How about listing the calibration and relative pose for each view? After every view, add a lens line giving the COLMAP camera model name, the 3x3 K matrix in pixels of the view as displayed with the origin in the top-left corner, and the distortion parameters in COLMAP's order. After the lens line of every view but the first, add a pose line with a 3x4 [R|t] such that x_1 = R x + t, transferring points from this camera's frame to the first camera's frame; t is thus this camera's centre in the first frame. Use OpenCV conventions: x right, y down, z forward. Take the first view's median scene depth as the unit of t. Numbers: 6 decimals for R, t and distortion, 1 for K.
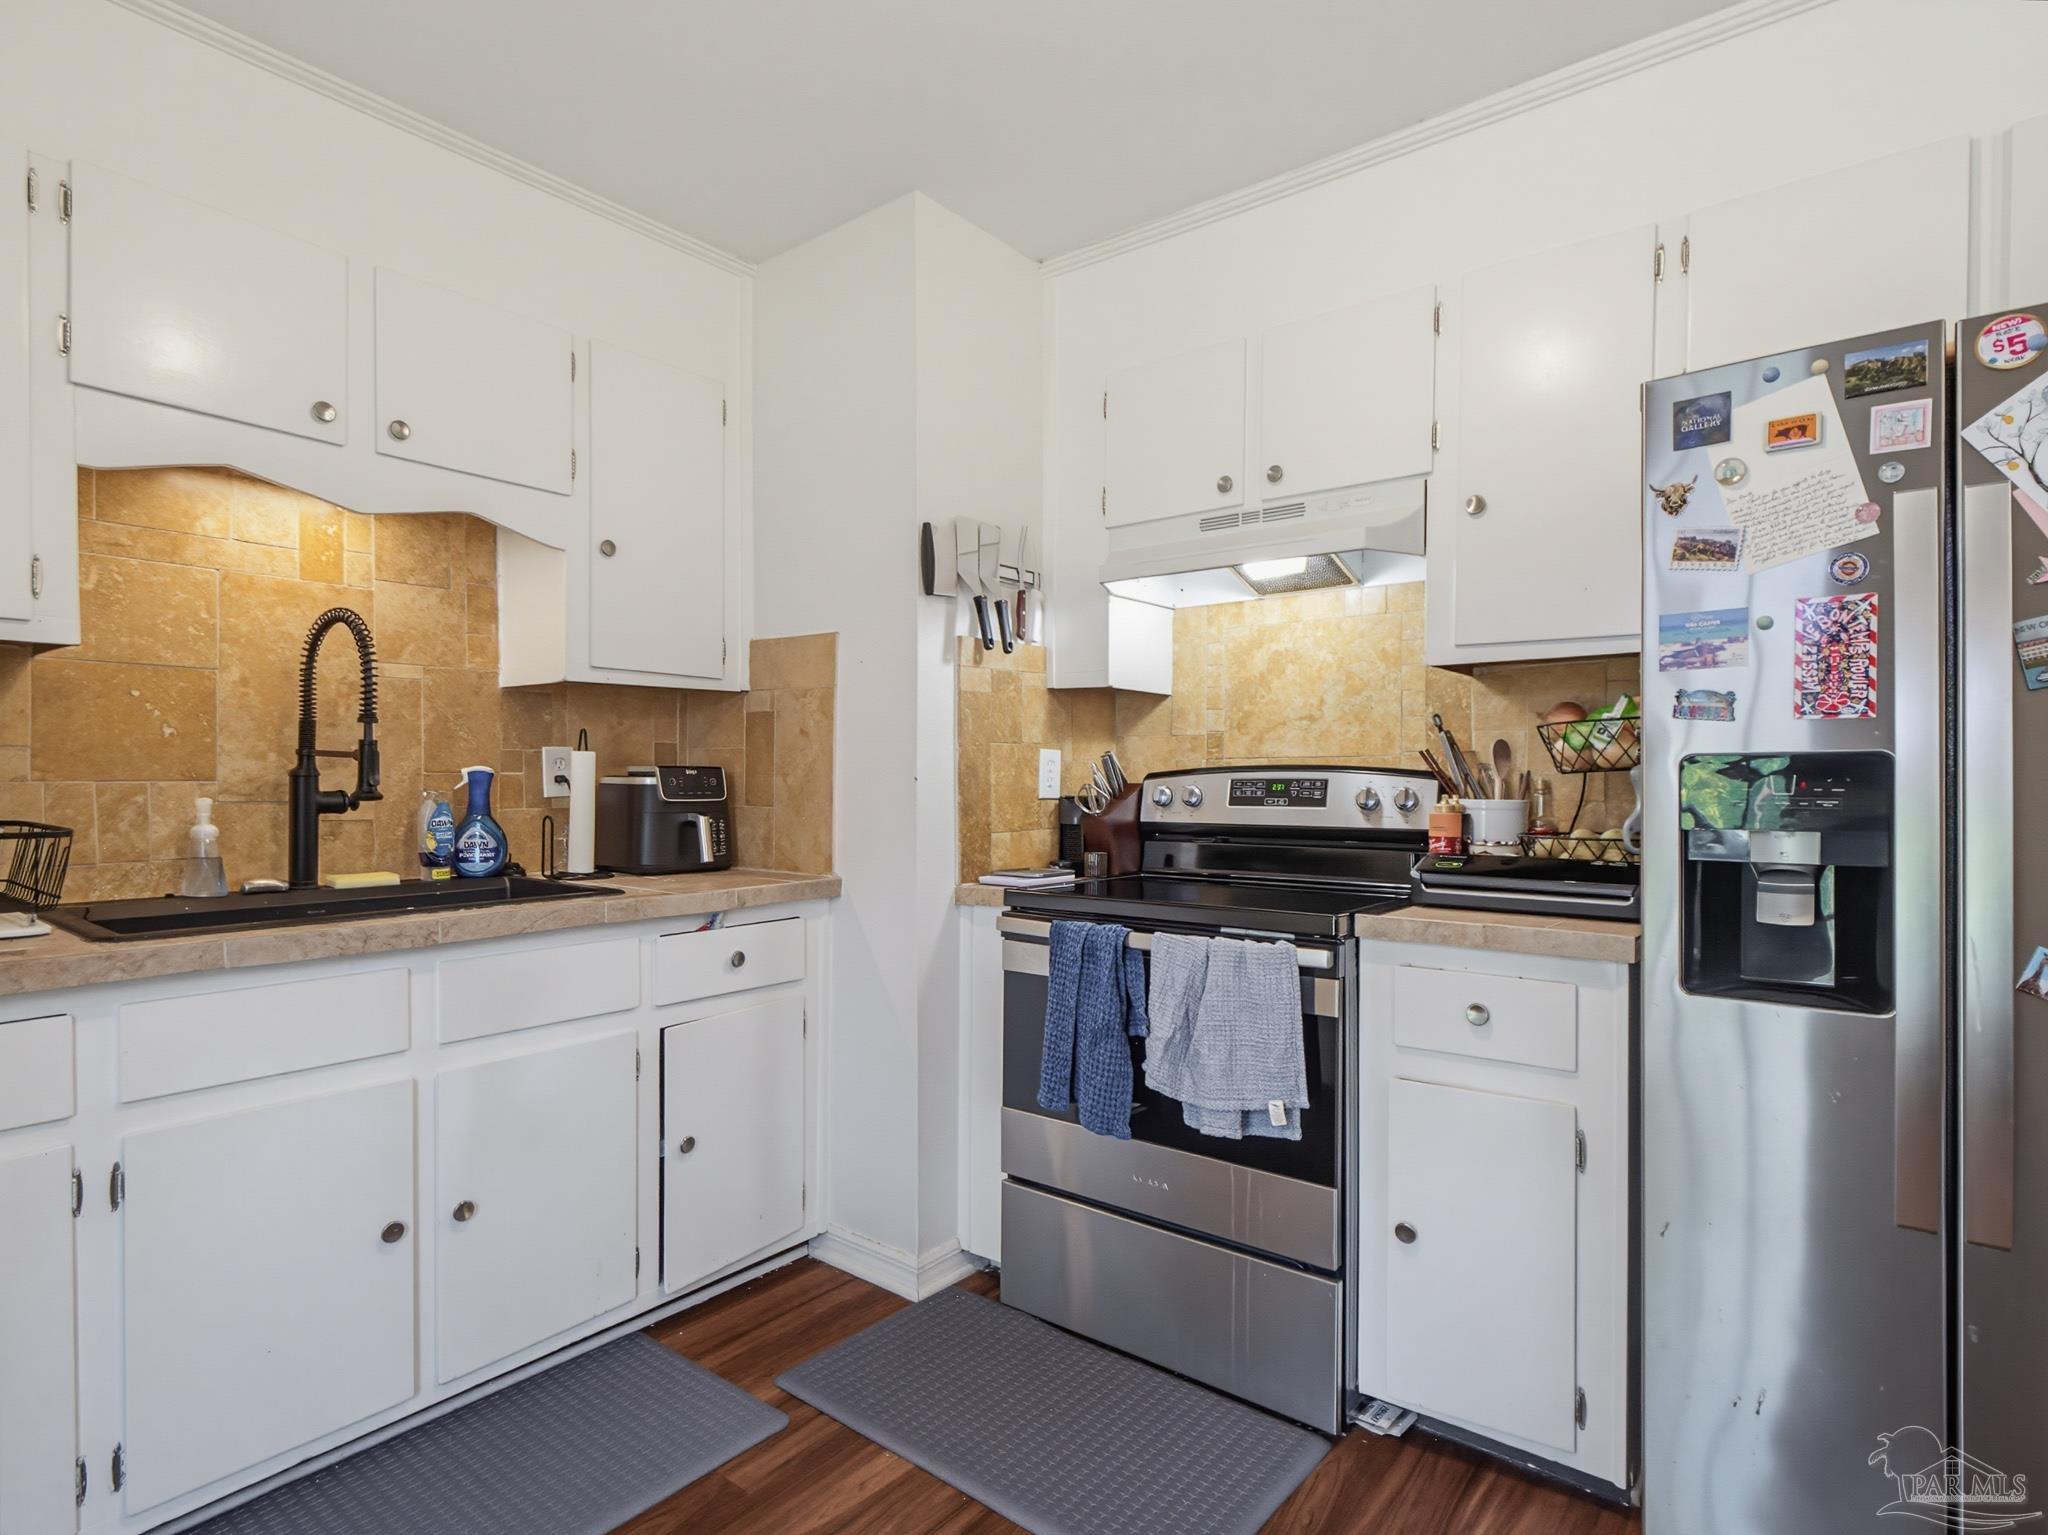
lens RADIAL K [[1071.3, 0, 1024.0], [0, 1071.3, 767.5], [0, 0, 1]] dist [0.000668, 0.000180]
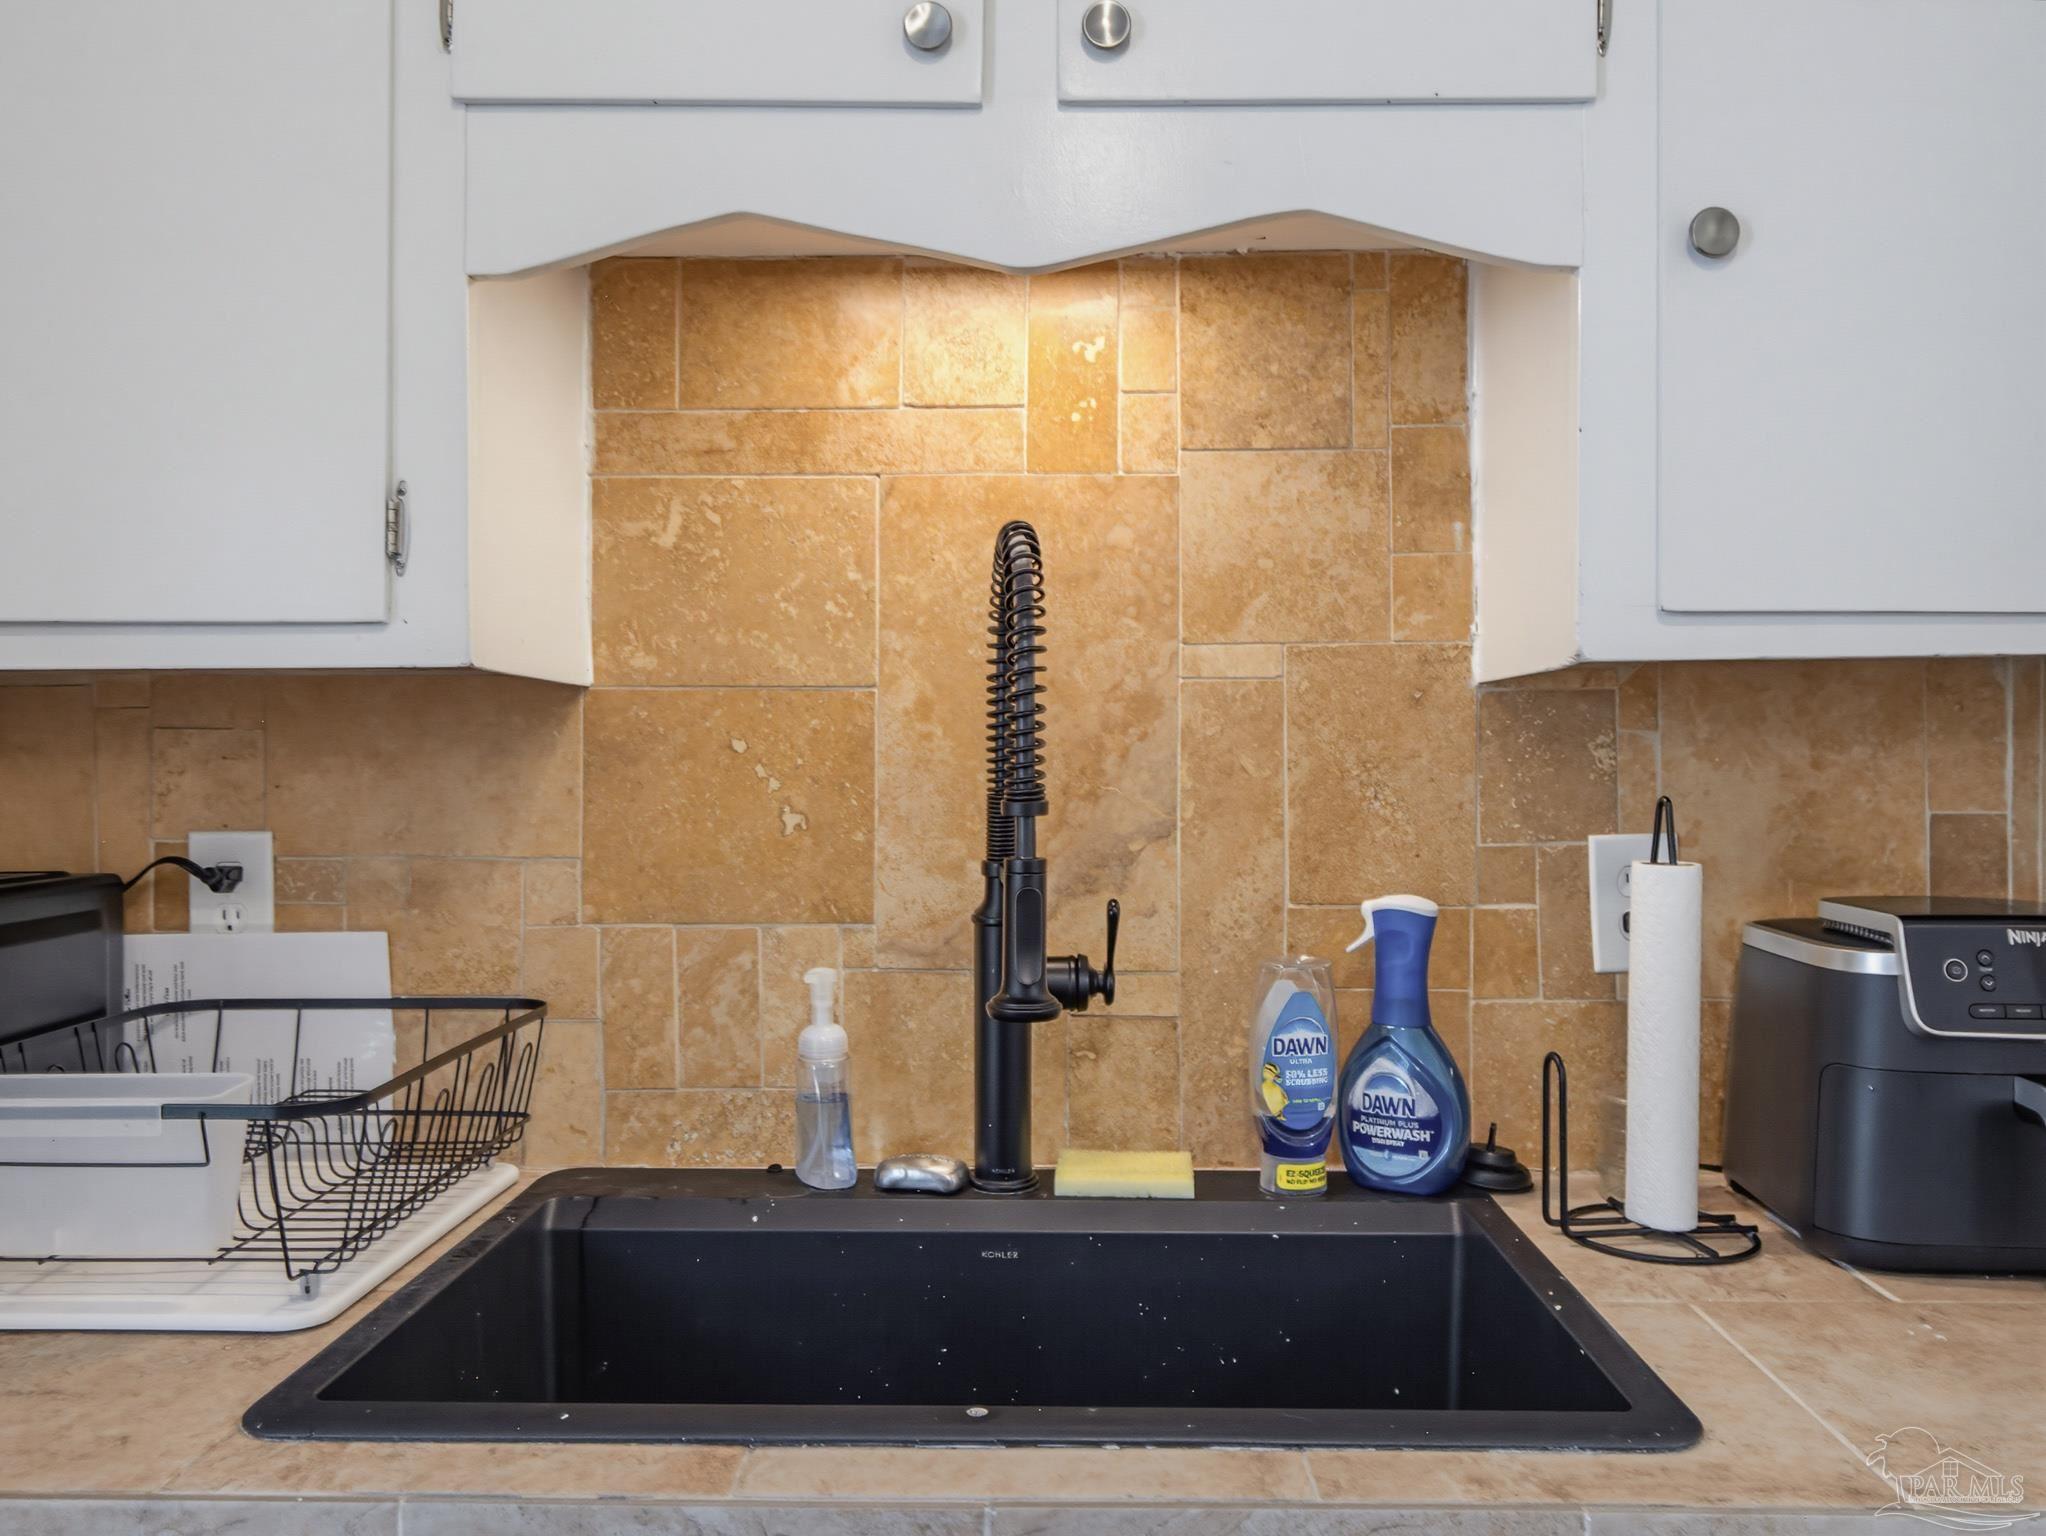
lens RADIAL K [[1589.9, 0, 1023.0], [0, 1589.9, 768.0], [0, 0, 1]] dist [-0.003791, -0.003040]
pose [[0.602369, -0.002199, -0.798215, -0.150281], [0.009215, 0.999949, 0.004199, -0.055872], [0.798165, -0.009885, 0.602358, 0.606443]]
